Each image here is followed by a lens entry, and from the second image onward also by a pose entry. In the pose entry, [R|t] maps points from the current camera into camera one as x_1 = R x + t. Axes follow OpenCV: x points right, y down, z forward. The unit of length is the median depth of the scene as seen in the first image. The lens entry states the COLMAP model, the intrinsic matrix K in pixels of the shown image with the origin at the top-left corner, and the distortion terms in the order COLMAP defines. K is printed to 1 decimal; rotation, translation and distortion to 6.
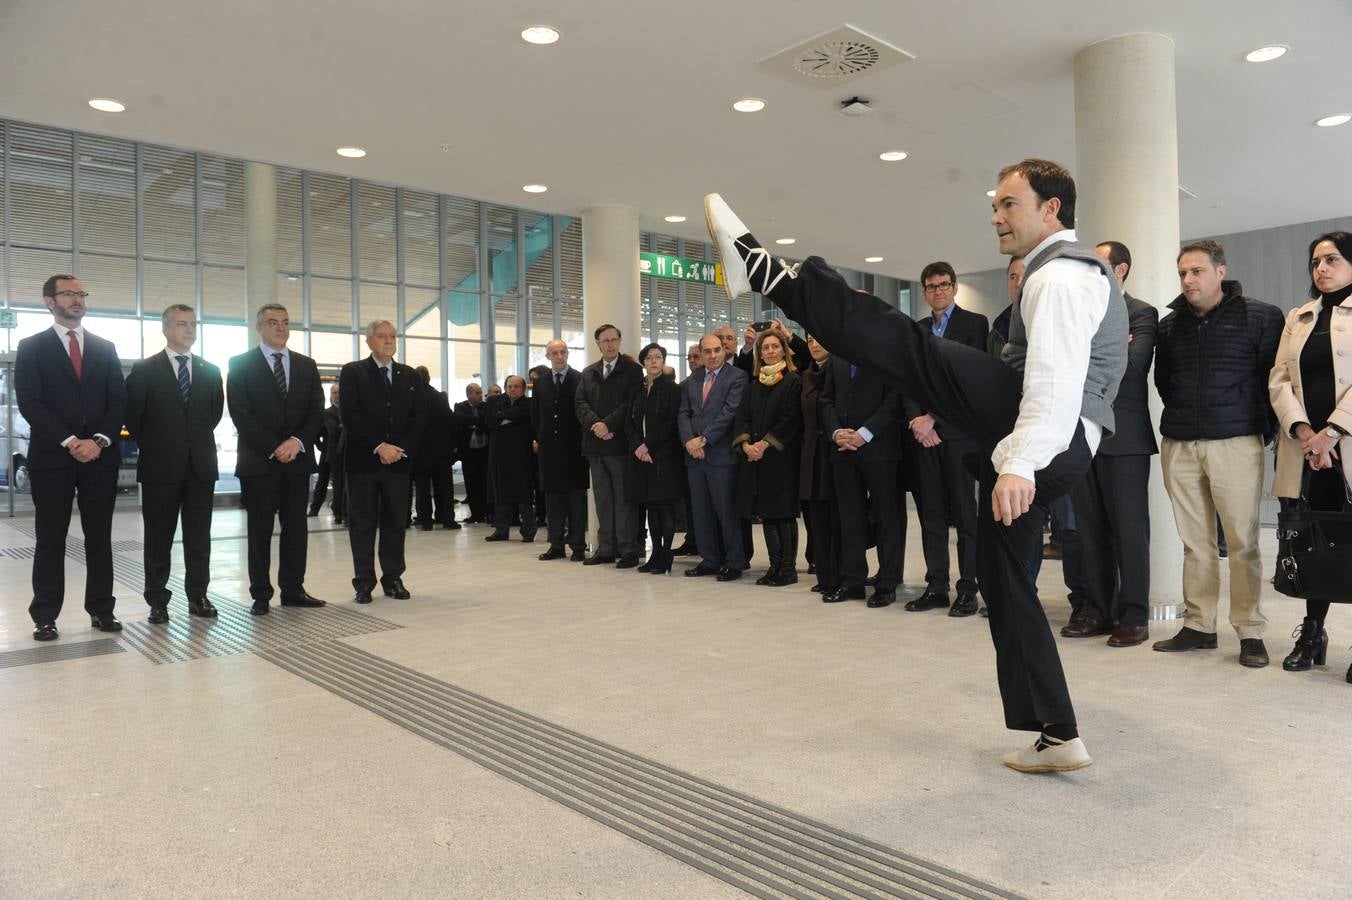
lens RADIAL K [[893.3, 0, 677.4], [0, 893.3, 451.5], [0, 0, 1]] dist [-0.061413, -0.001789]
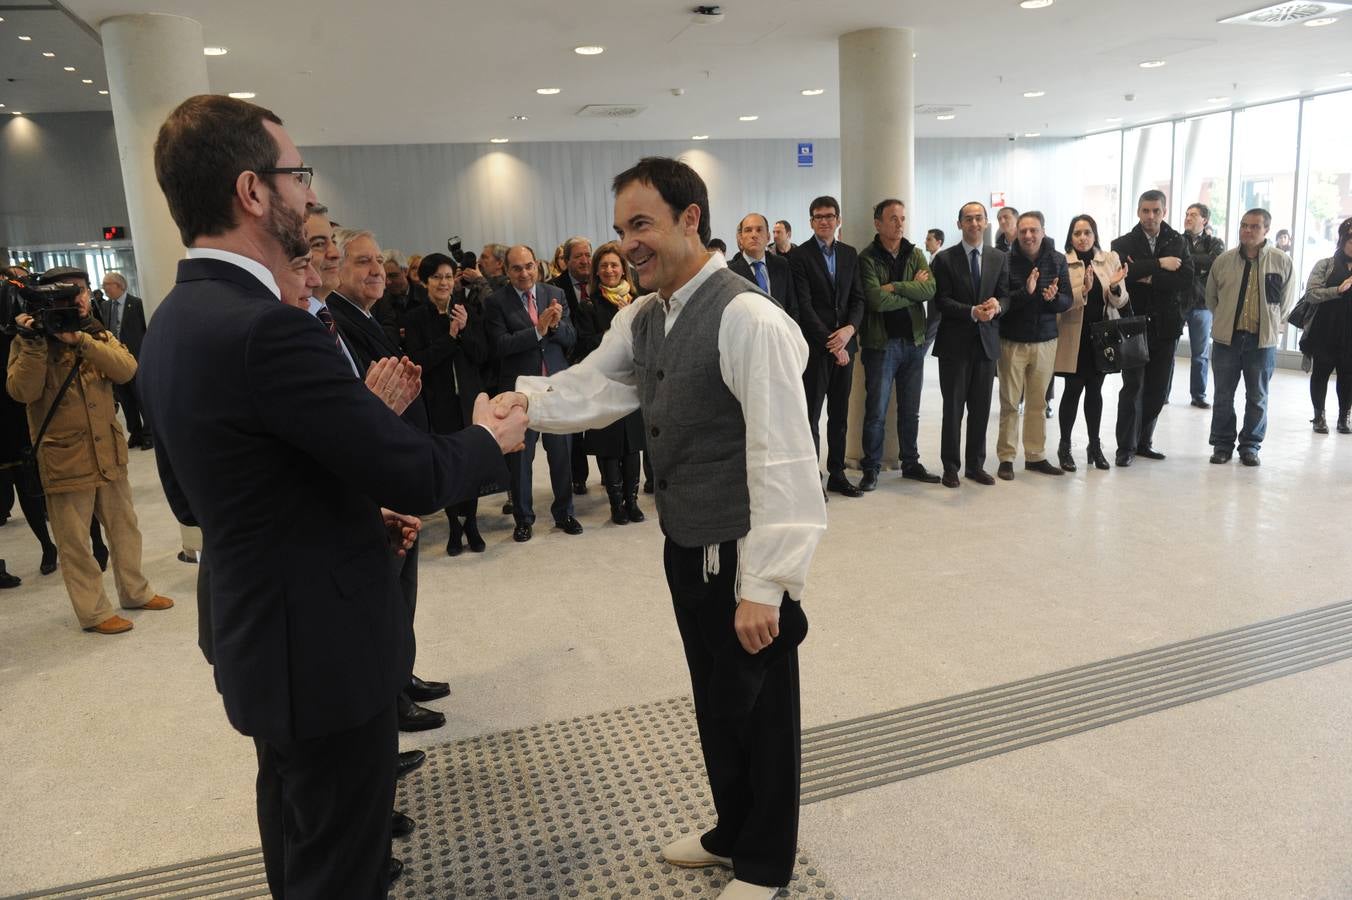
lens RADIAL K [[946.7, 0, 677.9], [0, 946.7, 447.2], [0, 0, 1]] dist [-0.032902, -0.006996]
pose [[0.385776, -0.174005, 0.906035, -0.897341], [0.066715, 0.984744, 0.160715, -0.105647], [-0.920177, -0.001554, 0.391500, 0.709891]]
